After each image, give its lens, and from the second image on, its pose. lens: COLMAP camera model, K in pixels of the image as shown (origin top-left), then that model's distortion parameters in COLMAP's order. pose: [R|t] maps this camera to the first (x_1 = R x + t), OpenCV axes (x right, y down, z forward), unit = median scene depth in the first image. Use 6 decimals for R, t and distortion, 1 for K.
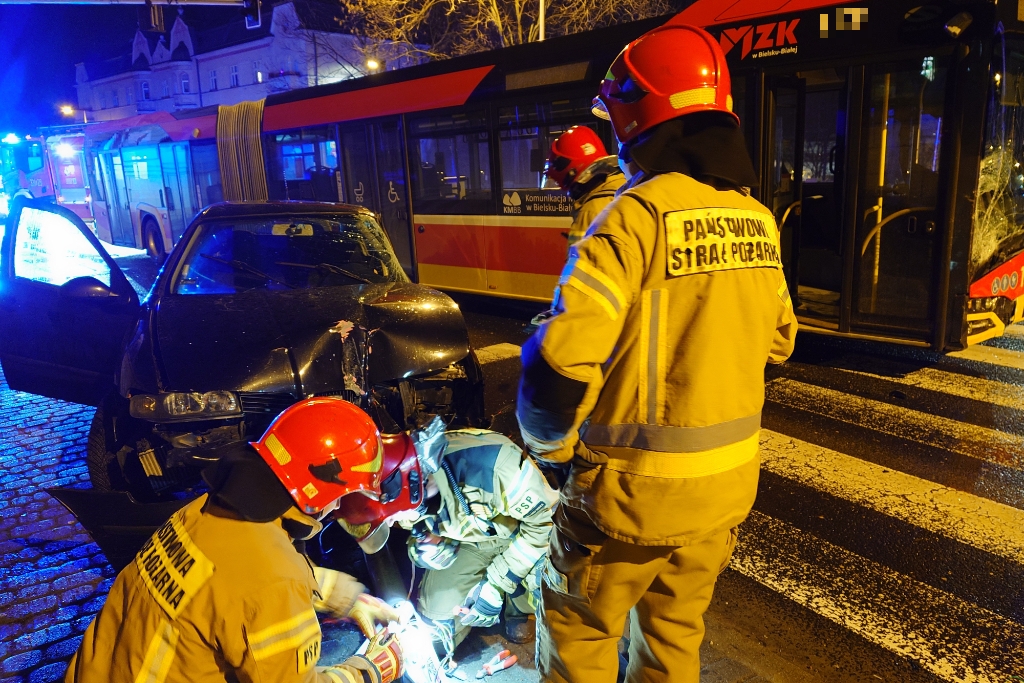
lens RADIAL K [[714.7, 0, 515.3], [0, 714.7, 331.9], [0, 0, 1]] dist [0.004499, -0.012017]
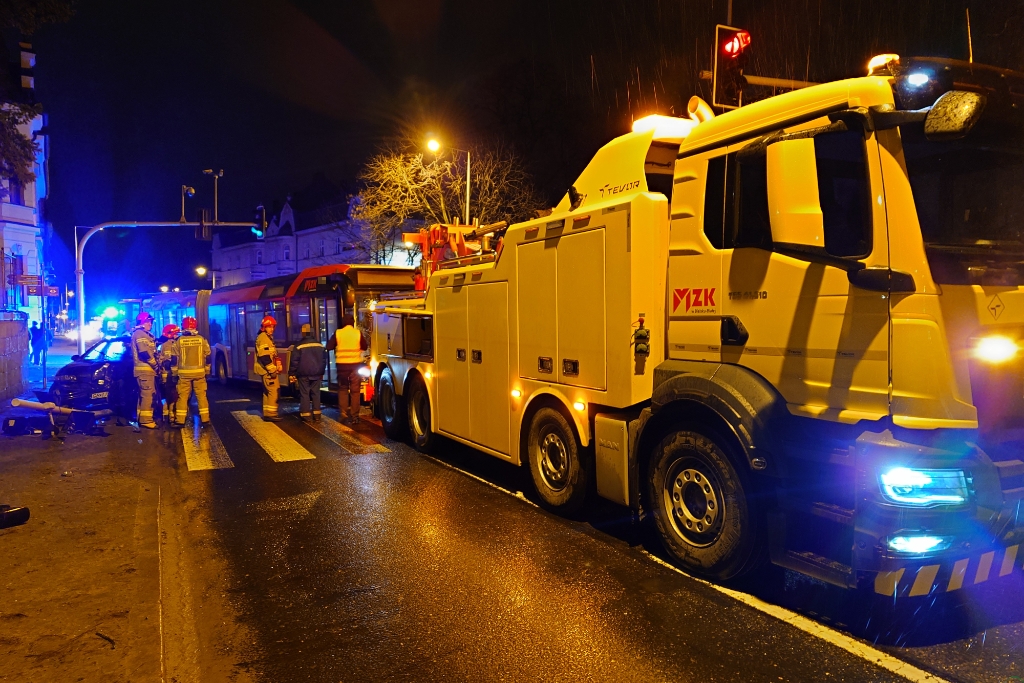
lens RADIAL K [[714.7, 0, 514.3], [0, 714.7, 367.1], [0, 0, 1]] dist [0.004499, -0.012017]
pose [[0.987542, 0.032704, -0.153923, 1.443803], [-0.057314, 0.985730, -0.158274, 0.279081], [0.146550, 0.165124, 0.975324, -1.428444]]
